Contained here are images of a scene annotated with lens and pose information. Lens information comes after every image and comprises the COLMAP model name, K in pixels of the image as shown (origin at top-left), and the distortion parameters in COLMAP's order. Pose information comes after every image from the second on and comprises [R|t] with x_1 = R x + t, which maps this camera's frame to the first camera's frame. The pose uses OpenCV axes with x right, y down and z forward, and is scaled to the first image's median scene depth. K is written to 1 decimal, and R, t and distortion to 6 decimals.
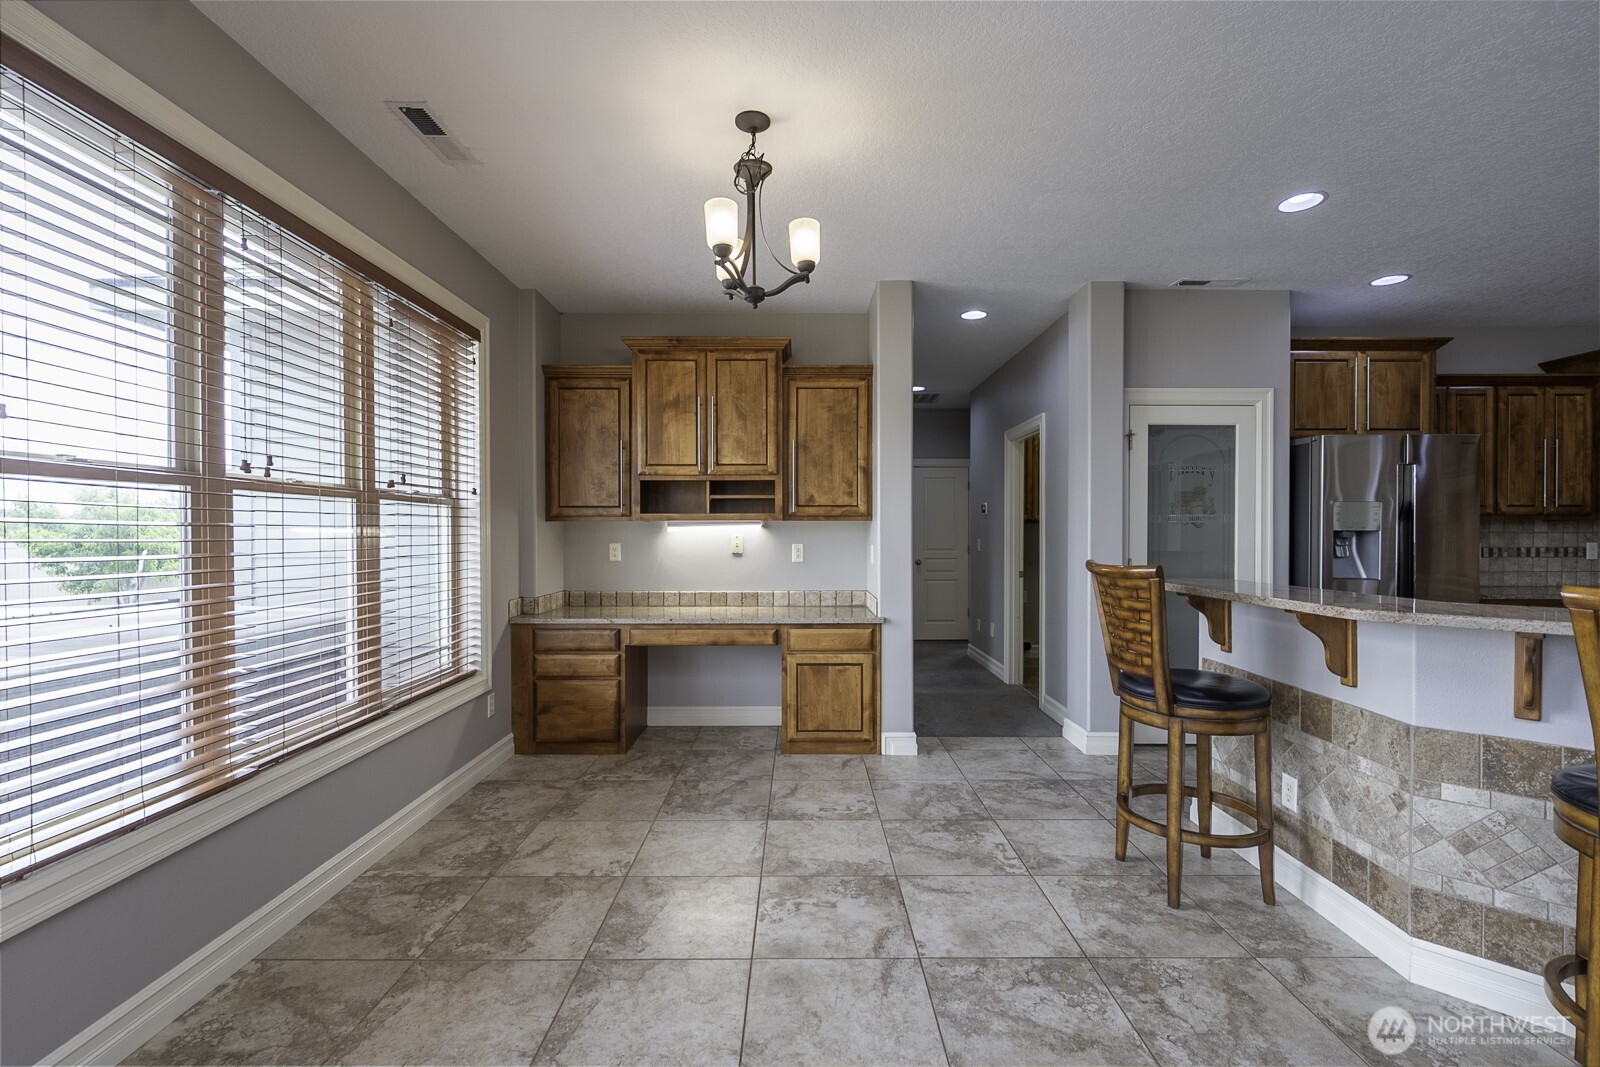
lens RADIAL K [[710.6, 0, 796.1], [0, 710.6, 537.6], [0, 0, 1]] dist [-0.004463, 0.000341]
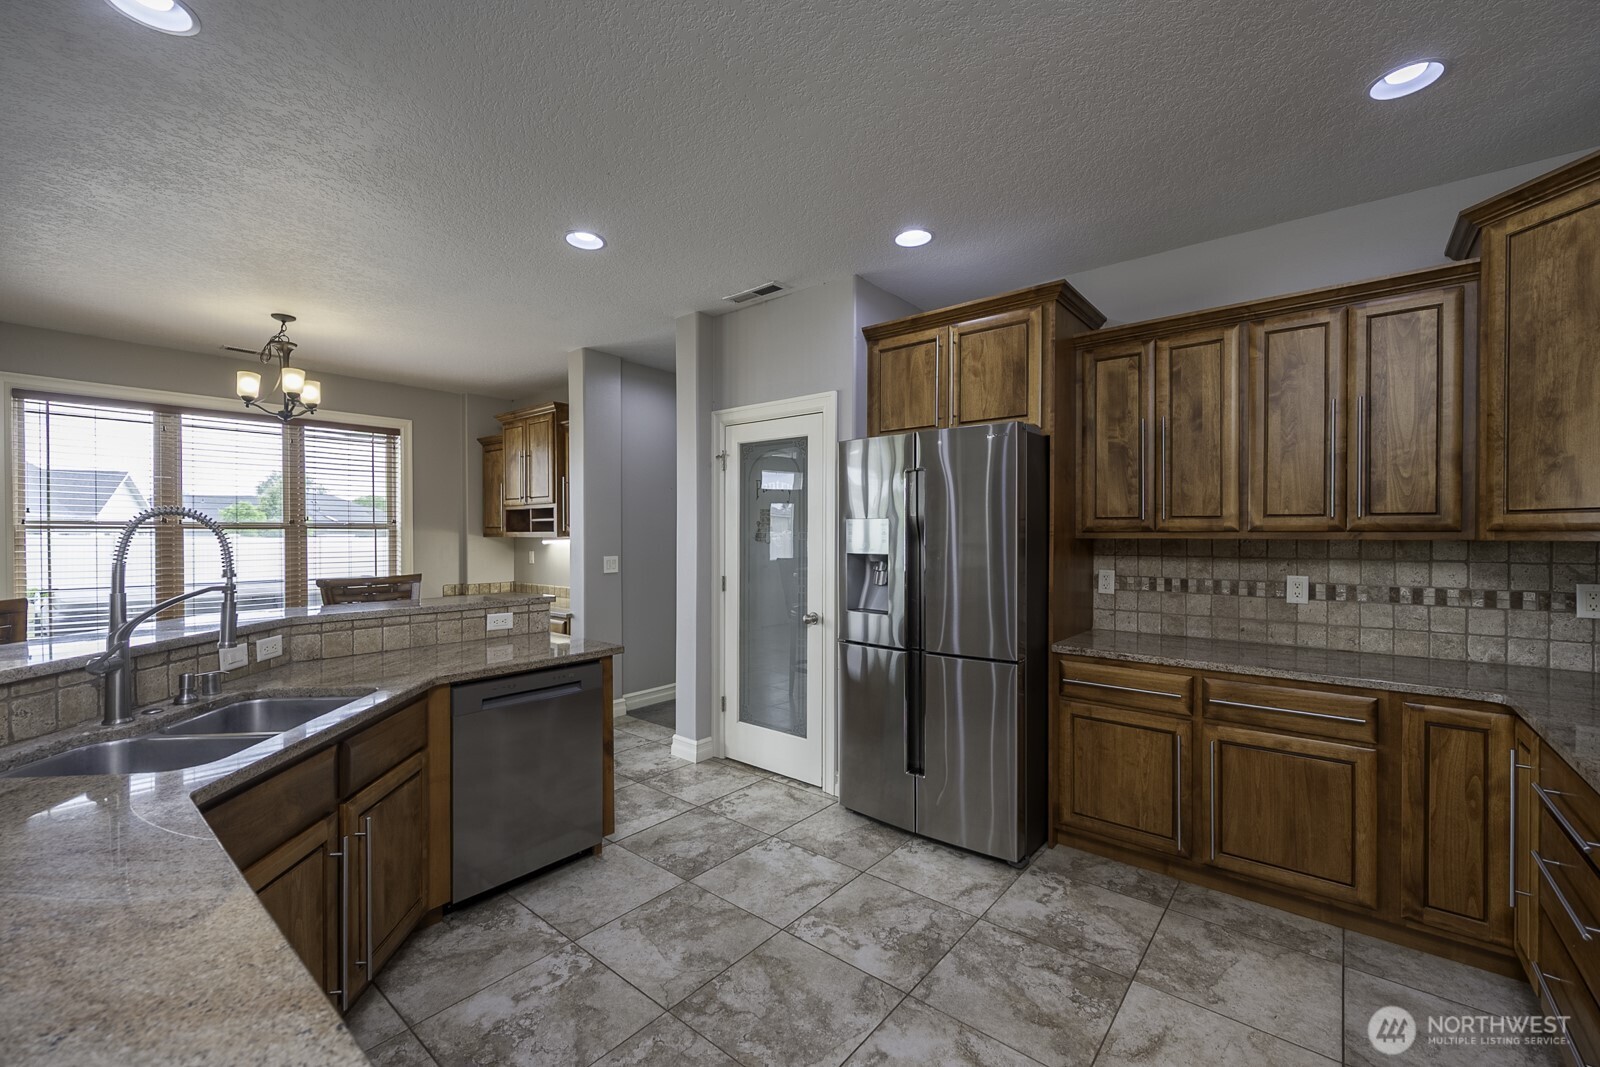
lens RADIAL K [[640.4, 0, 802.8], [0, 640.4, 538.6], [0, 0, 1]] dist [-0.003775, -0.001154]
pose [[0.773505, 0.005432, -0.633767, 1.125541], [-0.006853, 0.999976, 0.000207, -0.024885], [0.633753, 0.004184, 0.773524, 0.350108]]
